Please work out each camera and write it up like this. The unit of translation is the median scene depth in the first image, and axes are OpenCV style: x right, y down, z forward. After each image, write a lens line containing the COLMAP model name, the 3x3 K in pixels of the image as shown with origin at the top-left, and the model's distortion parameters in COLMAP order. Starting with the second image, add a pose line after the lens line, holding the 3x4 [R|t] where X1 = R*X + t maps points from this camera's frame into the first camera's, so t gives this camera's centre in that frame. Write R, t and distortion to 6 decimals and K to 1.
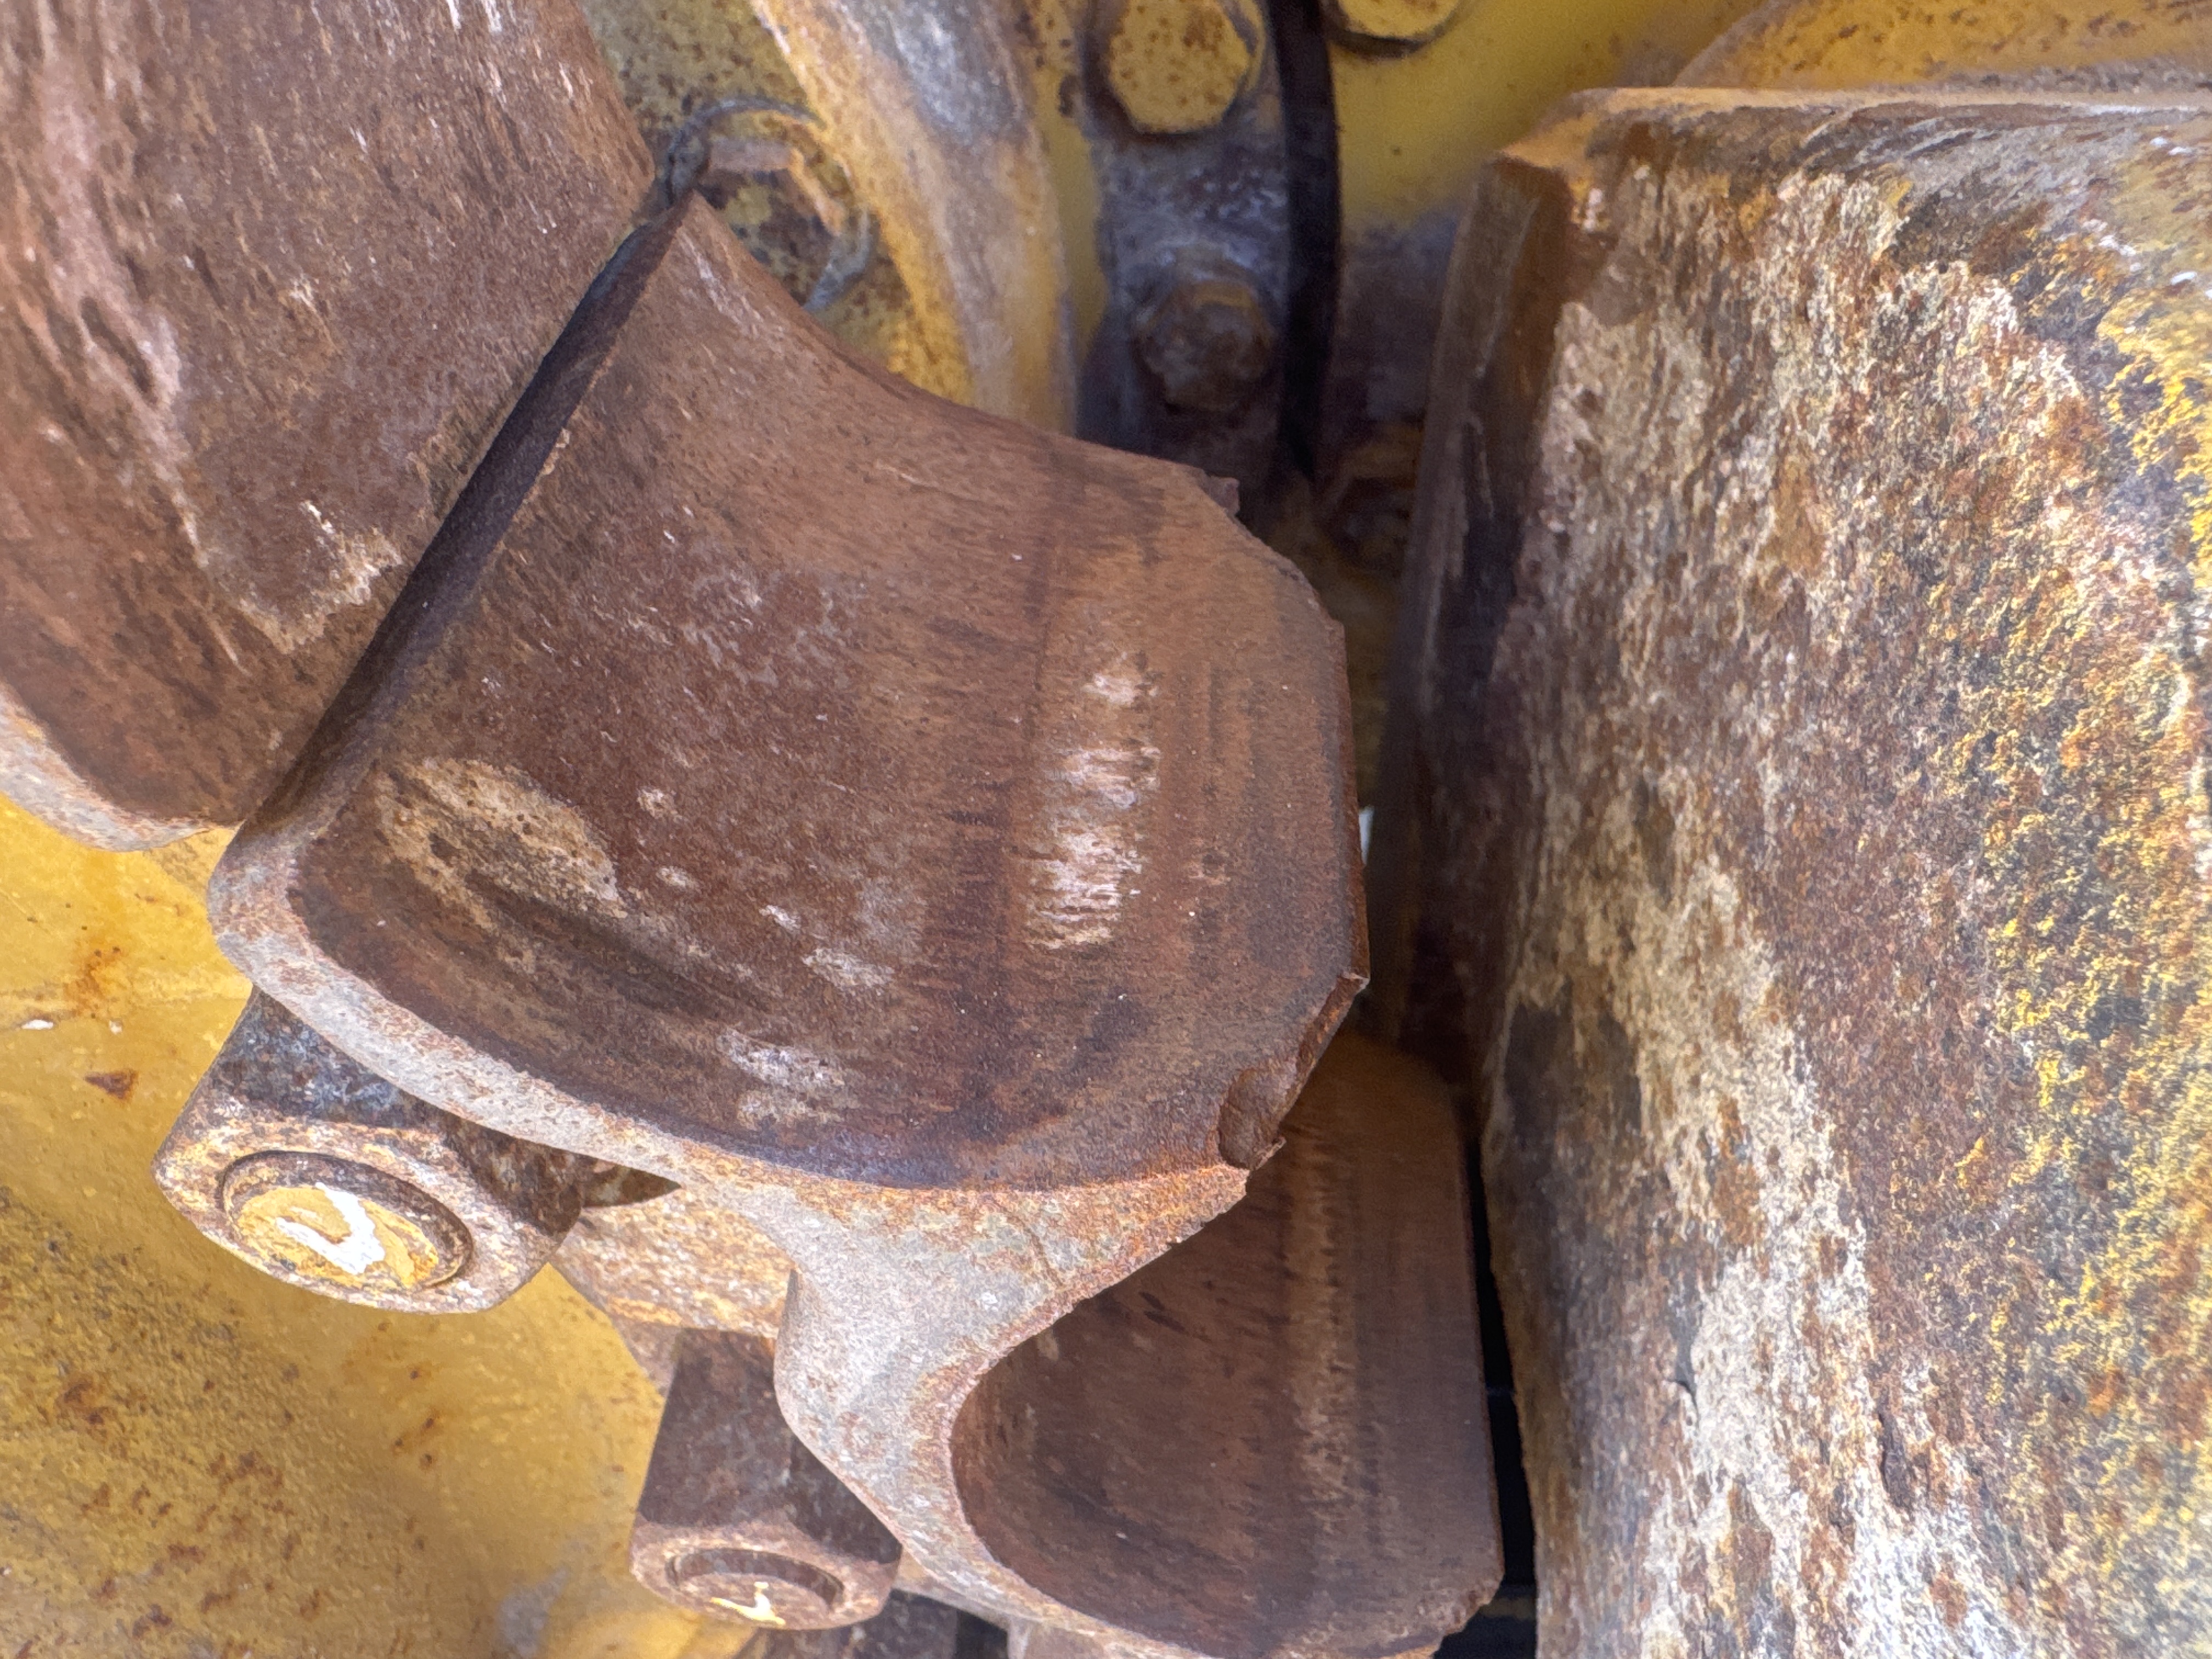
lens RADIAL K [[1462.8, 0, 1189.0], [0, 1462.8, 894.6], [0, 0, 1]] dist [-0.064439, 0.044021]
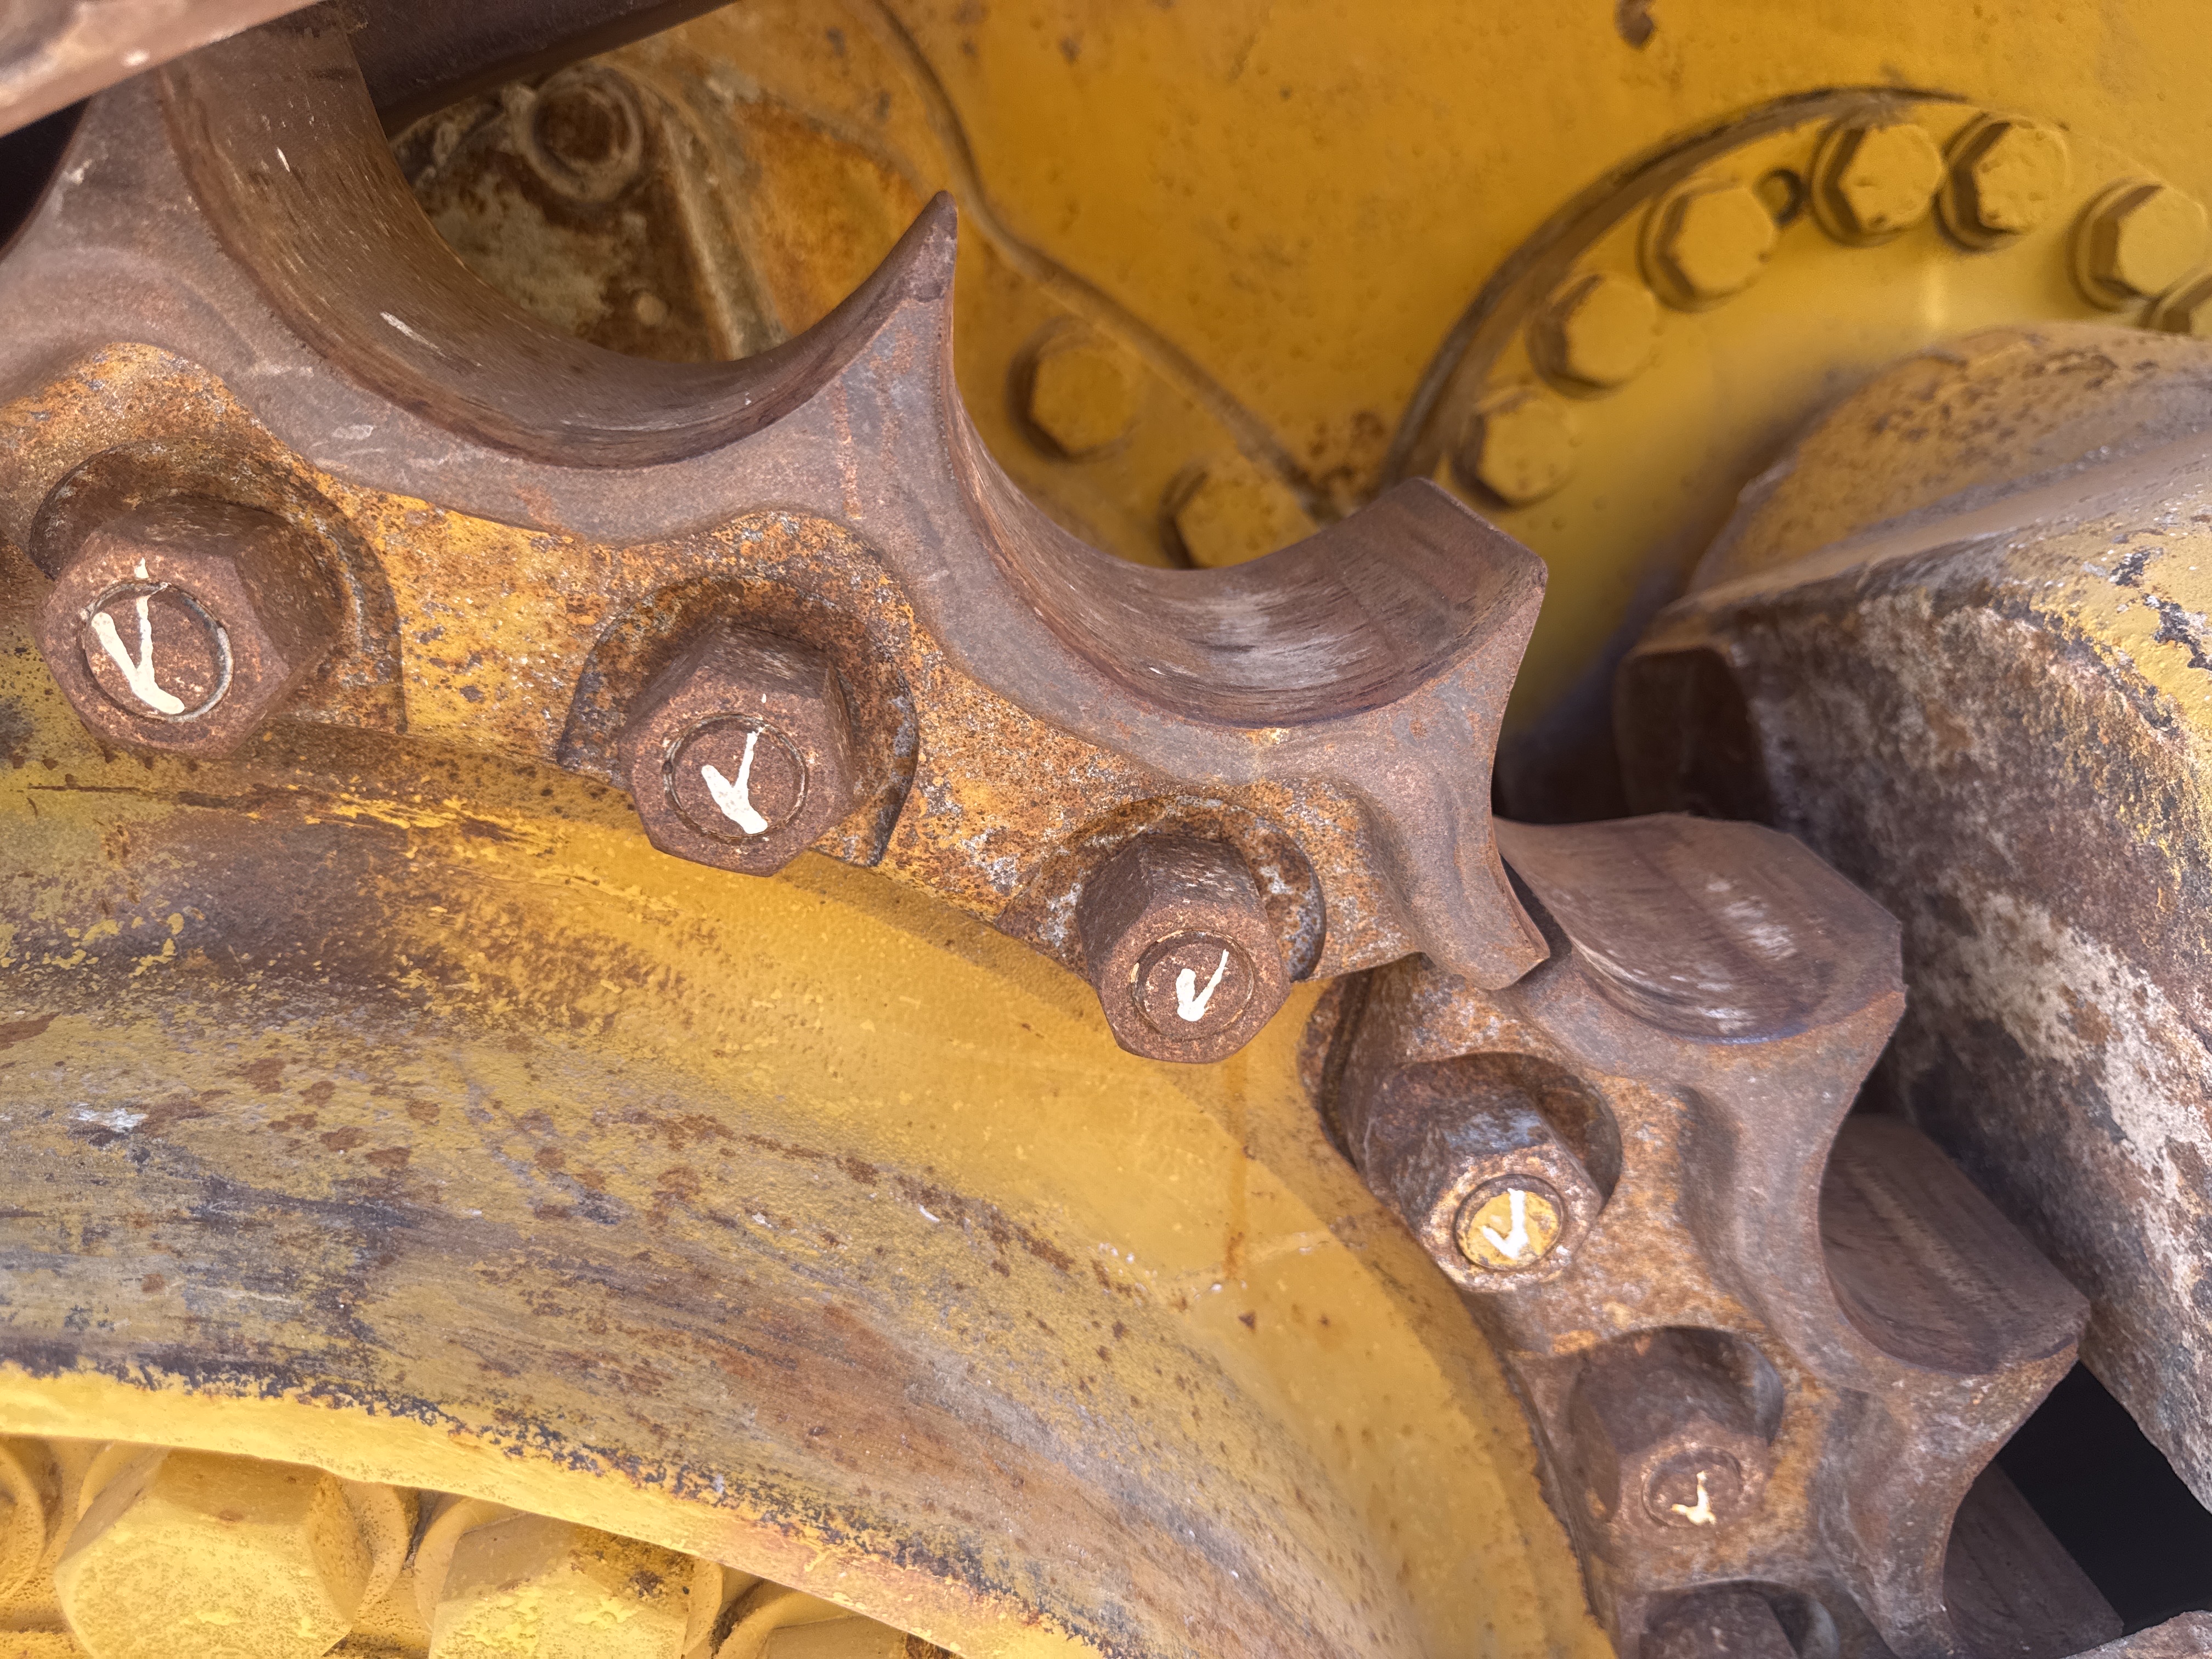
lens RADIAL K [[1783.0, 0, 1140.7], [0, 1783.0, 932.8], [0, 0, 1]] dist [0.132945, -0.342434]
pose [[0.933327, -0.350116, 0.079495, -1.116828], [0.353609, 0.858106, -0.372309, 0.633313], [0.062137, 0.375596, 0.924698, -1.594060]]
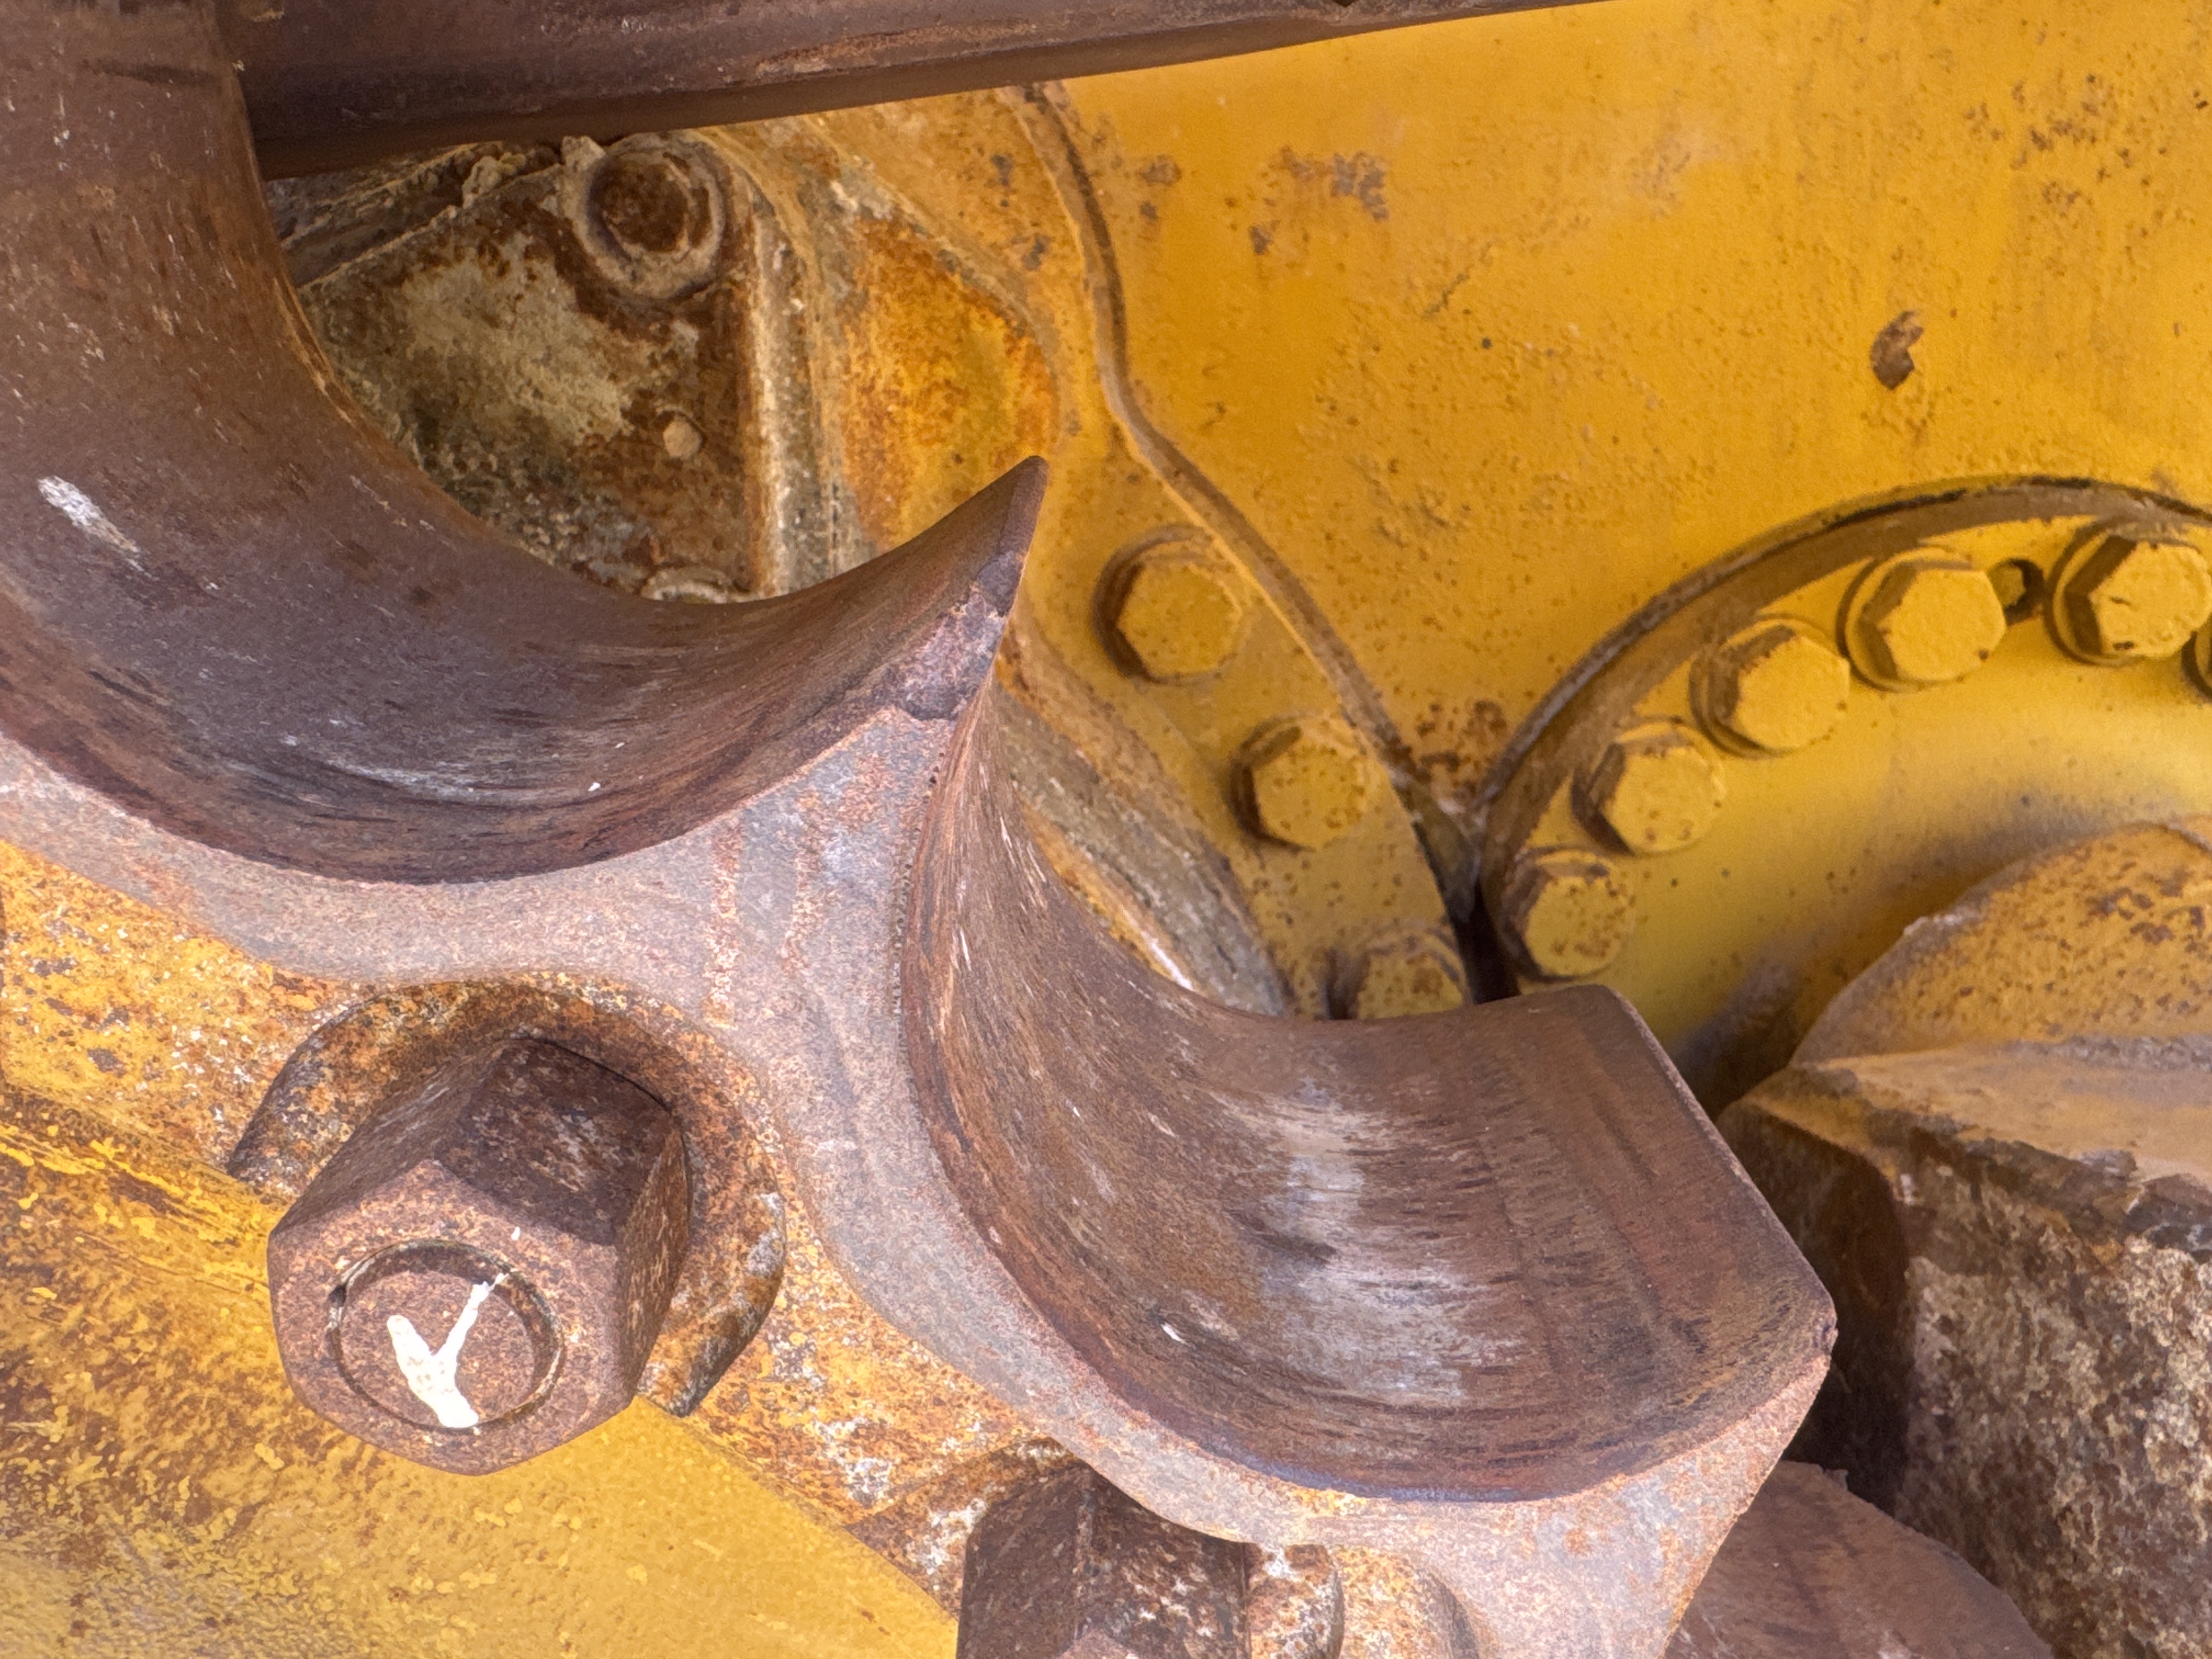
lens RADIAL K [[1583.1, 0, 1121.6], [0, 1583.1, 839.6], [0, 0, 1]] dist [-0.006484, 0.006033]
pose [[0.990610, -0.108807, 0.082780, -0.896697], [0.133955, 0.893547, -0.428521, -0.318408], [-0.027342, 0.435586, 0.899732, -0.852826]]
